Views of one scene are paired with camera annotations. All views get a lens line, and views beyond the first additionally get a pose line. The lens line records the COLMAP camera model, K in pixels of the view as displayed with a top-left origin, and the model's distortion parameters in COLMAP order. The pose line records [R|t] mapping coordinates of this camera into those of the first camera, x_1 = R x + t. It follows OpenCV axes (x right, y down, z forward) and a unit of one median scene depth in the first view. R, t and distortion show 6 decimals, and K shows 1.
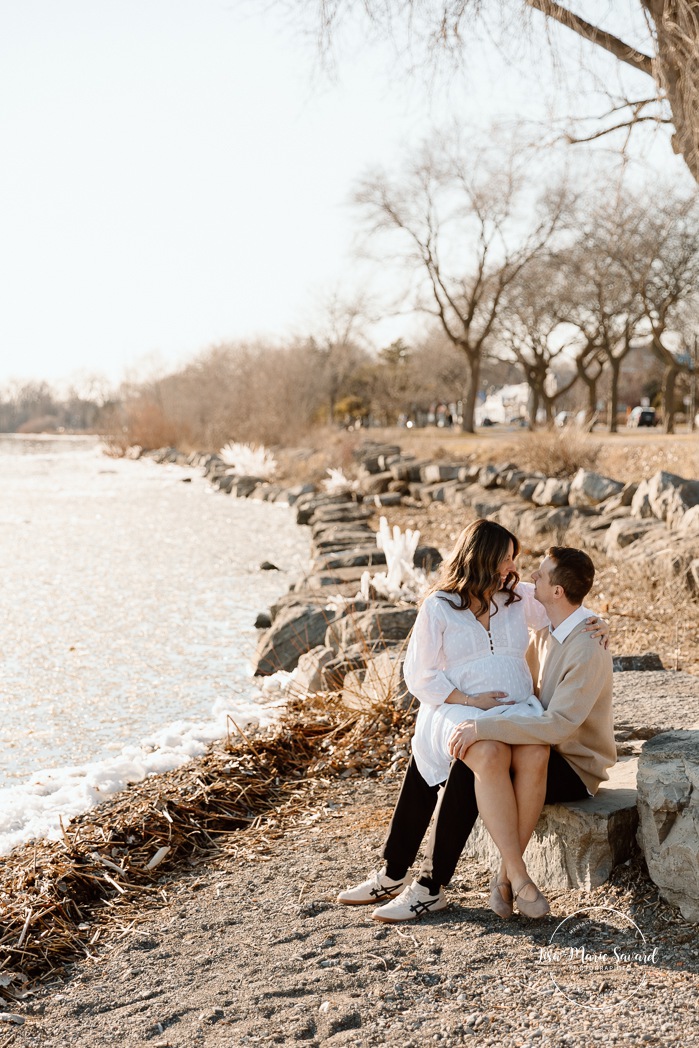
lens RADIAL K [[1785.1, 0, 349.5], [0, 1785.1, 524.0], [0, 0, 1]] dist [-0.014992, -0.078847]
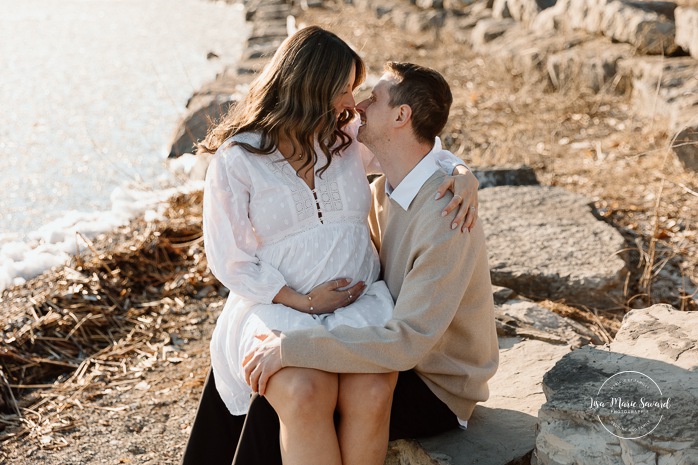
lens RADIAL K [[1188.9, 0, 369.9], [0, 1188.9, 232.0], [0, 0, 1]] dist [-0.014992, -0.078847]
pose [[0.998176, -0.004015, 0.060234, 0.018680], [-0.006566, 0.984644, 0.174451, -0.000940], [-0.060010, -0.174528, 0.982822, 0.145988]]
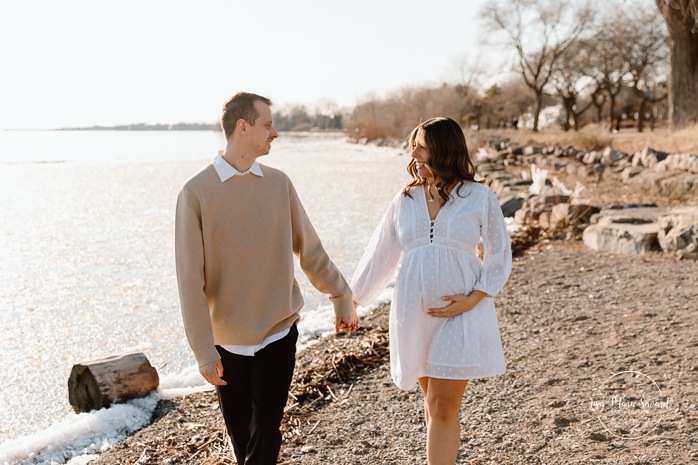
lens RADIAL K [[916.1, 0, 329.0], [0, 916.1, 232.3], [0, 0, 1]] dist [0.001387, -0.024758]
pose [[0.989646, 0.017855, -0.142414, -0.062801], [-0.009508, 0.998208, 0.059077, 0.013564], [0.143214, -0.057112, 0.988043, -0.253828]]
